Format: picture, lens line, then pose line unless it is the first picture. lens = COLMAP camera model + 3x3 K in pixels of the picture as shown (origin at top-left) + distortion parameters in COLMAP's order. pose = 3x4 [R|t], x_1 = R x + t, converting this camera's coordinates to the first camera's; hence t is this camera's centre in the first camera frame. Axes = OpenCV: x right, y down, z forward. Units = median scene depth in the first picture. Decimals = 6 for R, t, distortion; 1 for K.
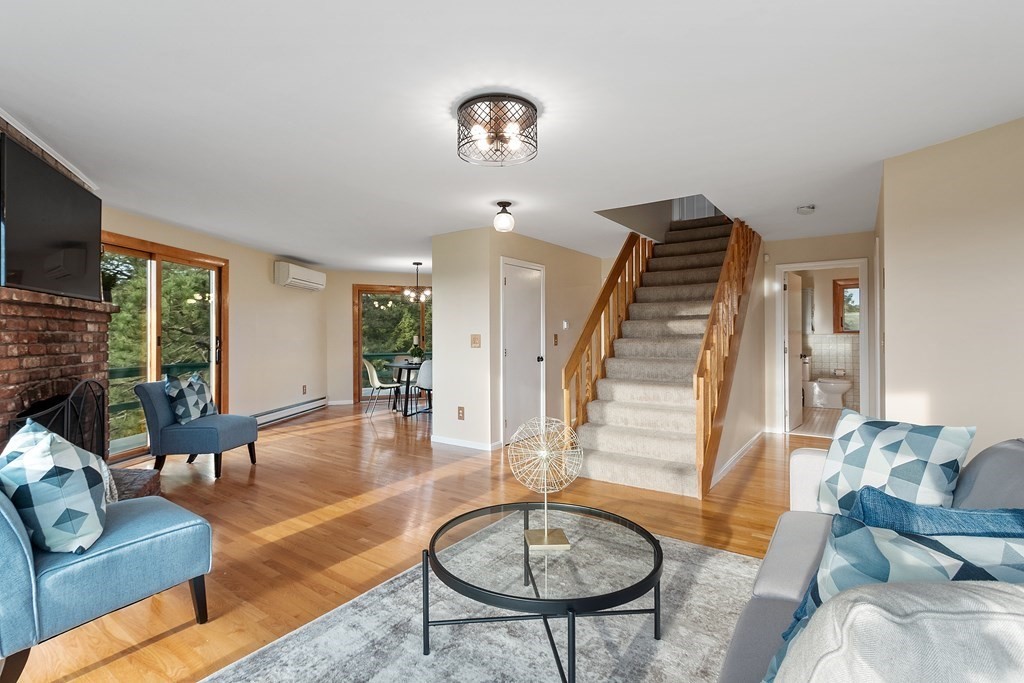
lens RADIAL K [[477.5, 0, 496.9], [0, 477.5, 341.8], [0, 0, 1]] dist [-0.002281, -0.001012]
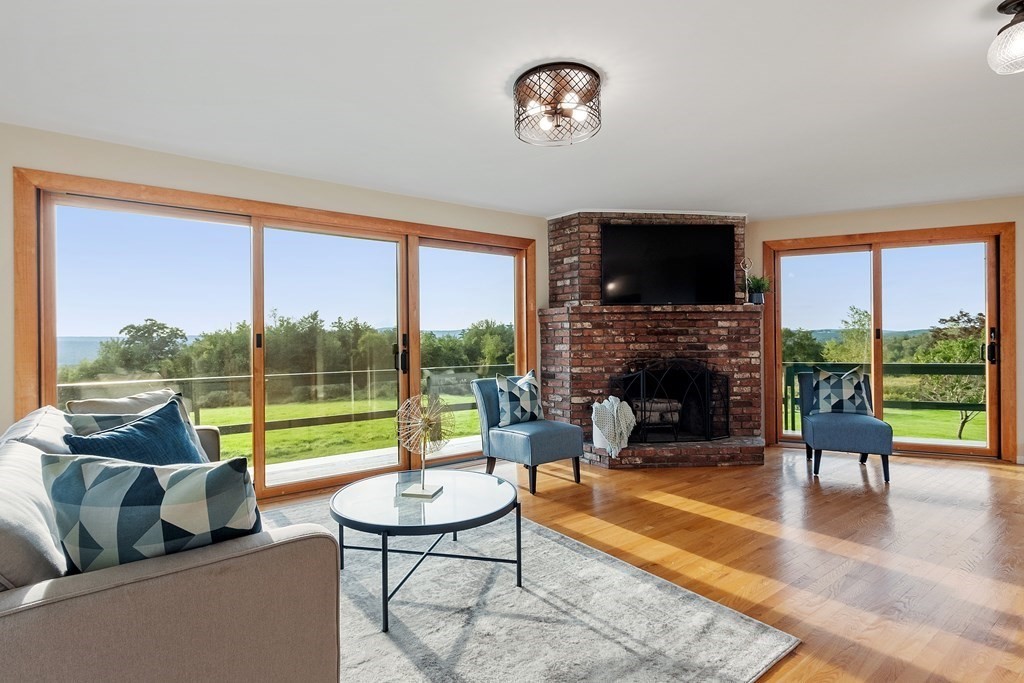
lens RADIAL K [[498.9, 0, 511.4], [0, 498.9, 337.2], [0, 0, 1]] dist [0.000201, 0.000252]
pose [[-0.284403, 0.001853, -0.958703, 0.765704], [0.000614, 0.999998, 0.001751, 0.005244], [0.958705, -0.000091, -0.284404, 0.944877]]
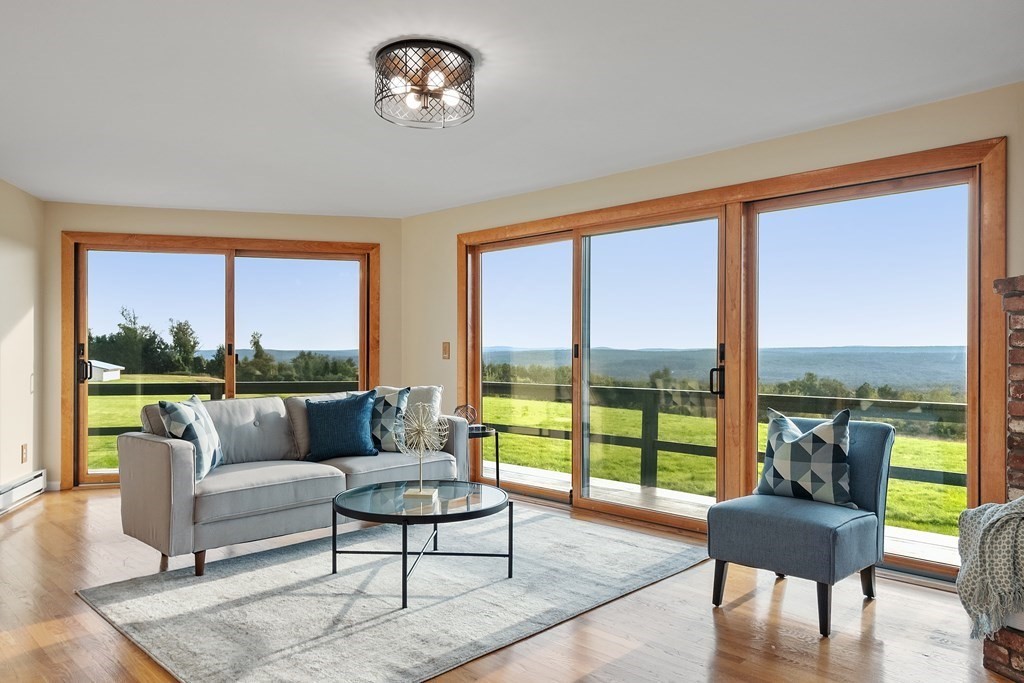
lens RADIAL K [[733.5, 0, 512.0], [0, 733.5, 341.5], [0, 0, 1]] dist [0.003234, 0.000690]
pose [[-0.988433, 0.001399, 0.151652, -0.266035], [0.000757, 0.999991, -0.004288, 0.001465], [-0.151656, -0.004124, -0.988425, 1.762436]]
